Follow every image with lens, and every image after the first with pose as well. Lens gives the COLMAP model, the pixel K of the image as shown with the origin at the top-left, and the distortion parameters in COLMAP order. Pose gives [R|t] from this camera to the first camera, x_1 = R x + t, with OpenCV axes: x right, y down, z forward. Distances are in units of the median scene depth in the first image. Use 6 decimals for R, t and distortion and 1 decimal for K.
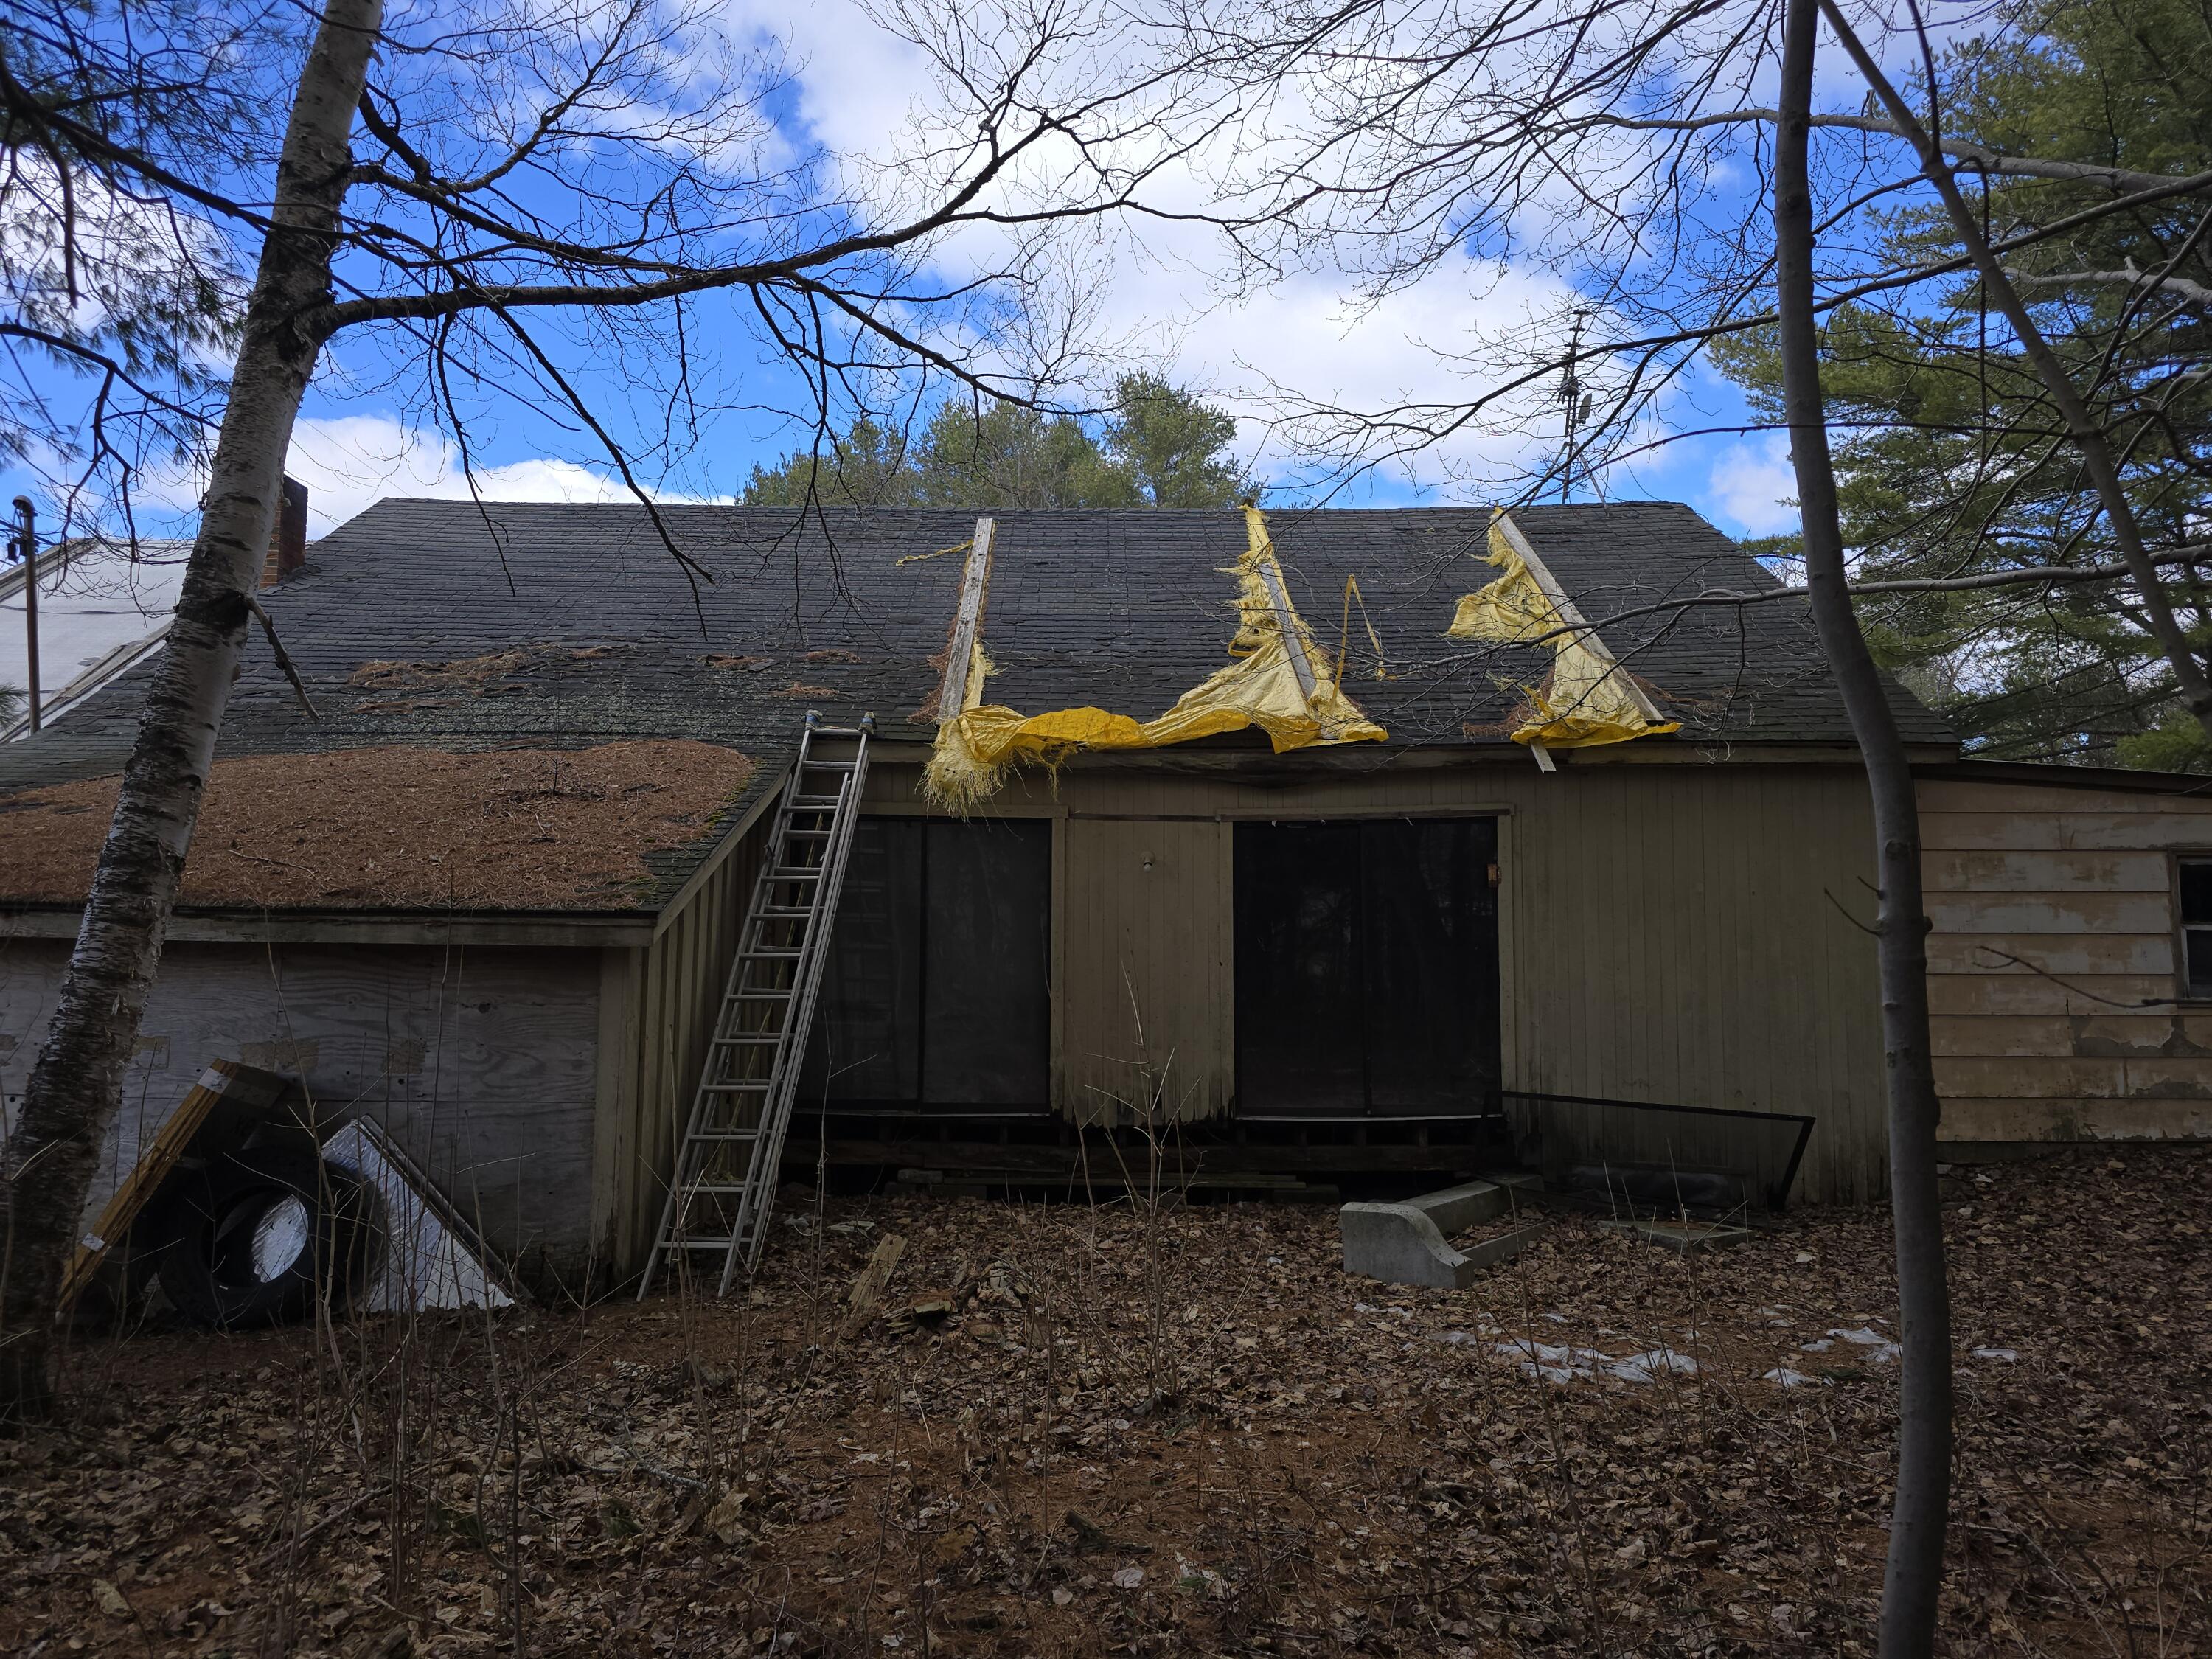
lens RADIAL K [[1497.6, 0, 1112.8], [0, 1497.6, 829.8], [0, 0, 1]] dist [0.032471, -0.036363]
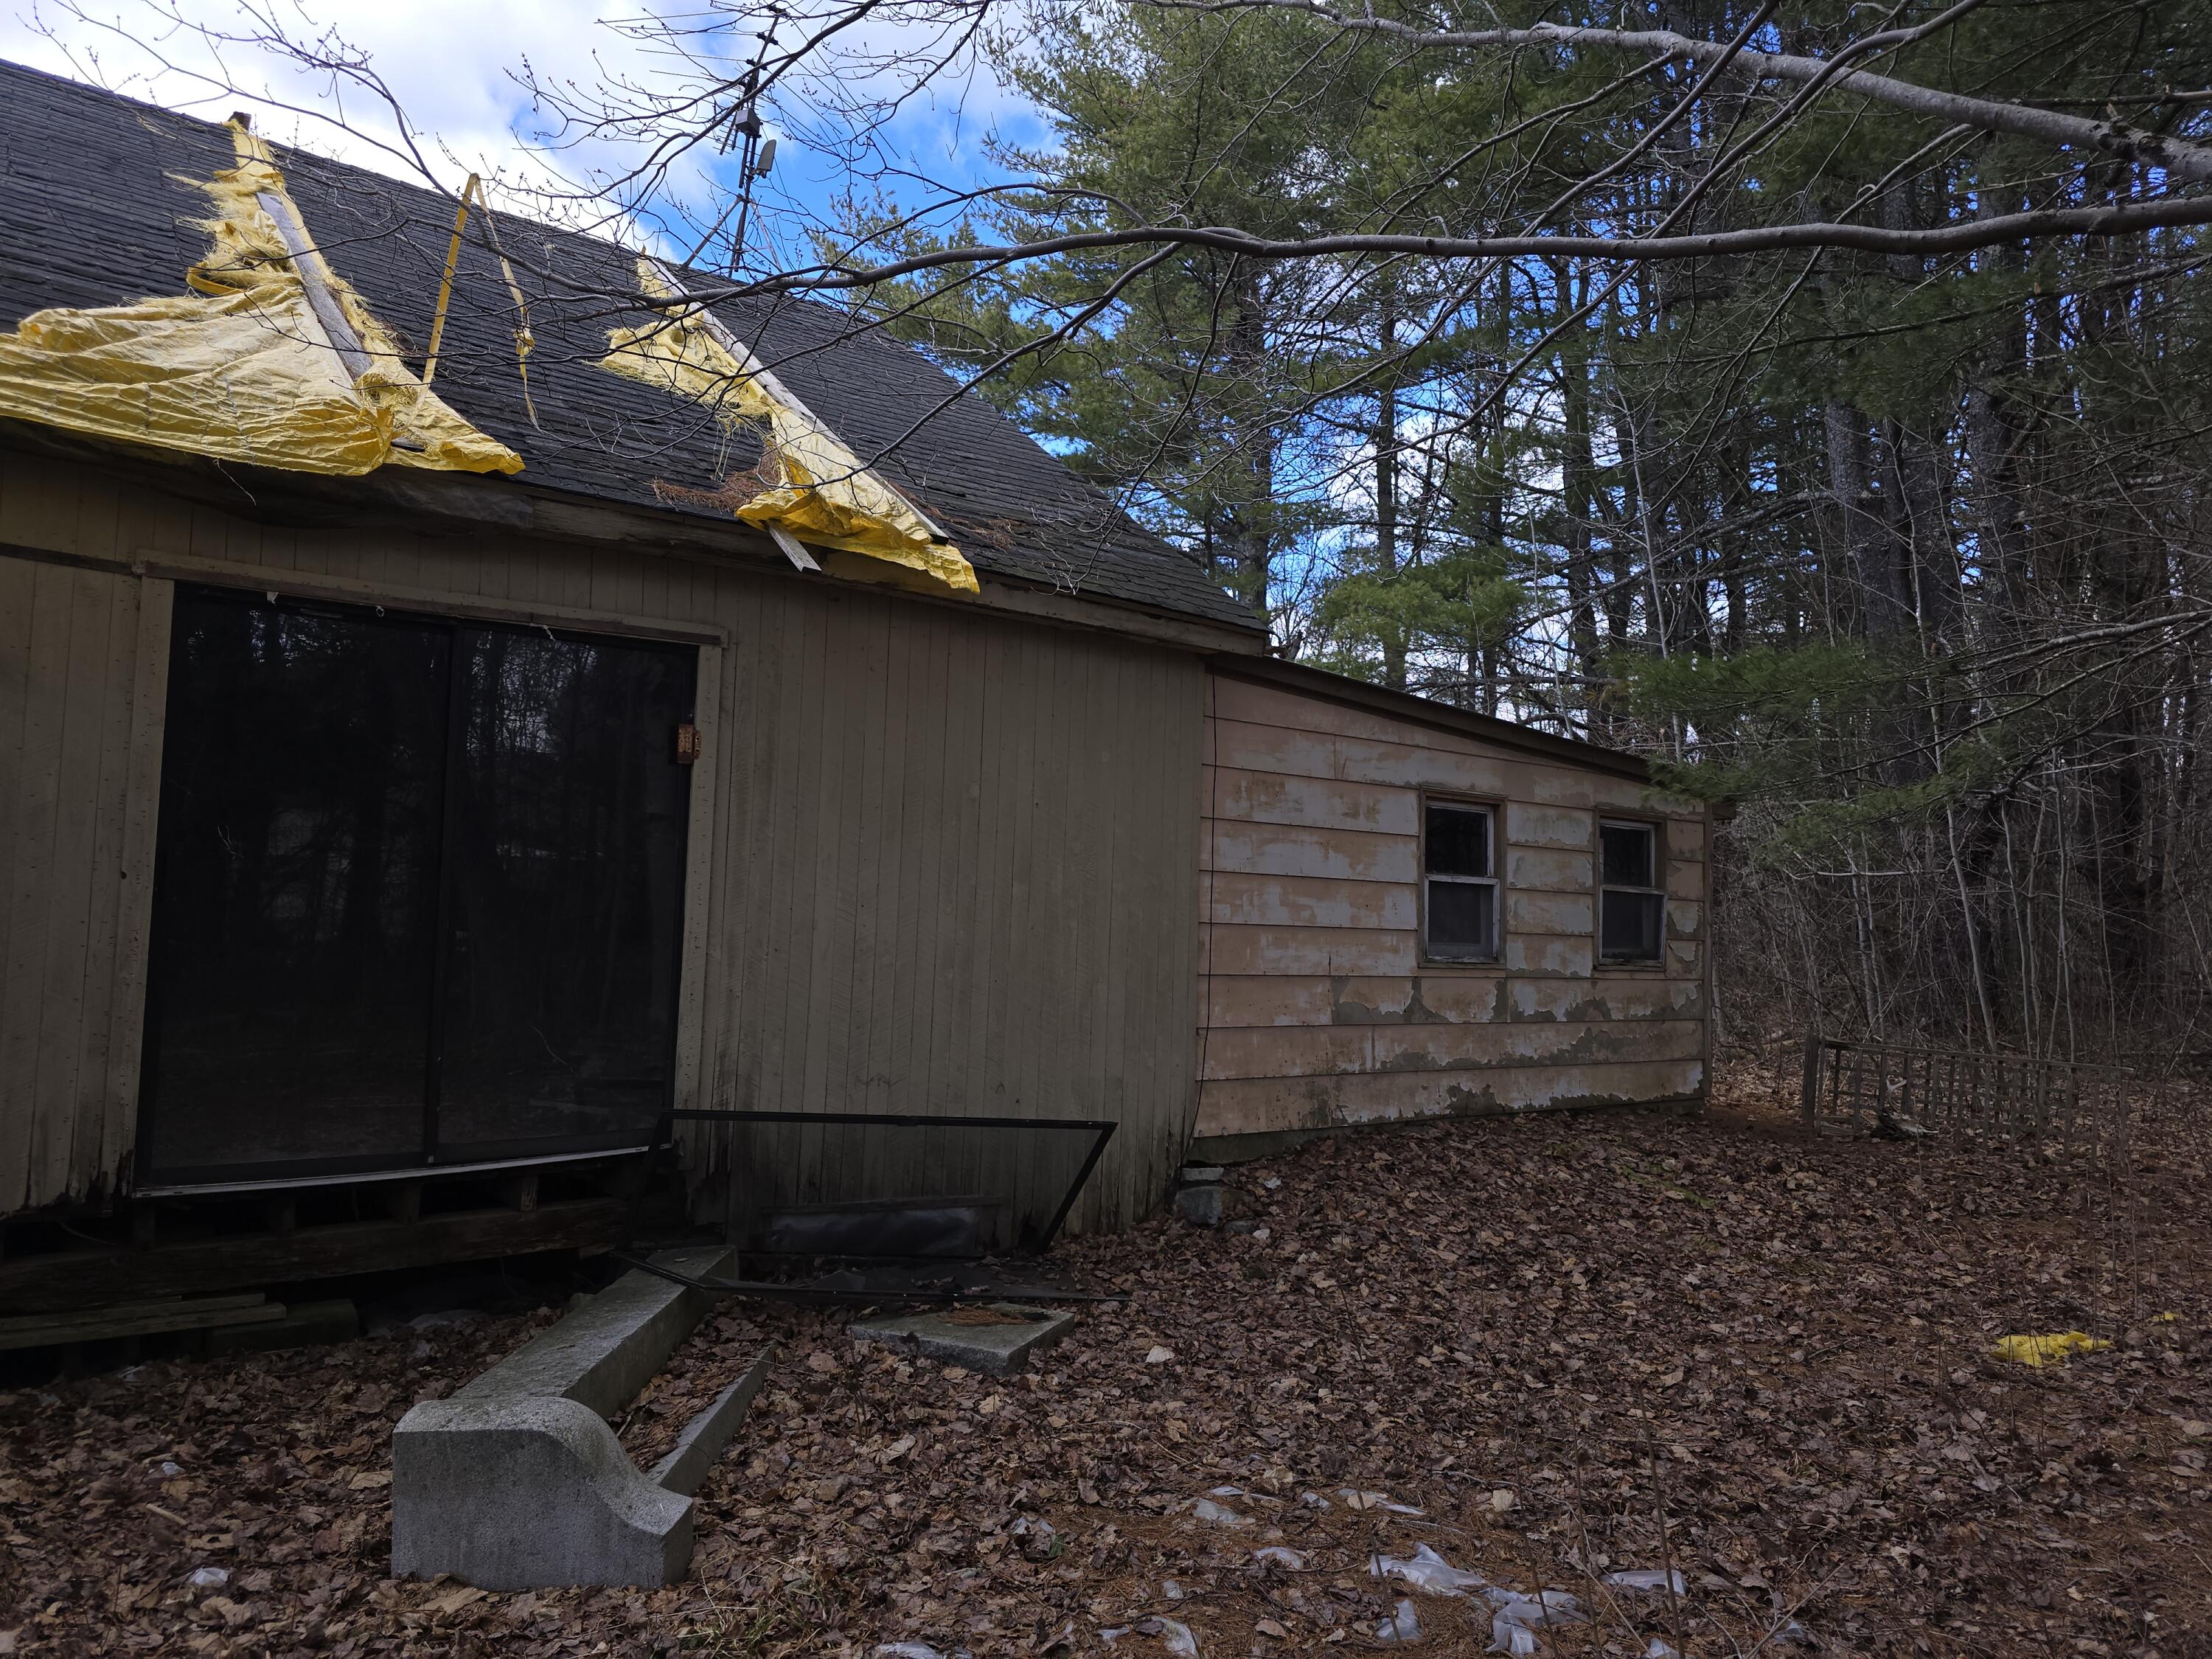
lens RADIAL K [[1514.1, 0, 1102.6], [0, 1514.1, 825.0], [0, 0, 1]] dist [0.067503, -0.055273]
pose [[0.806995, 0.059866, 0.587516, 0.034025], [-0.079106, 0.996841, 0.007084, 0.044990], [-0.585236, -0.052193, 0.809182, 0.412051]]
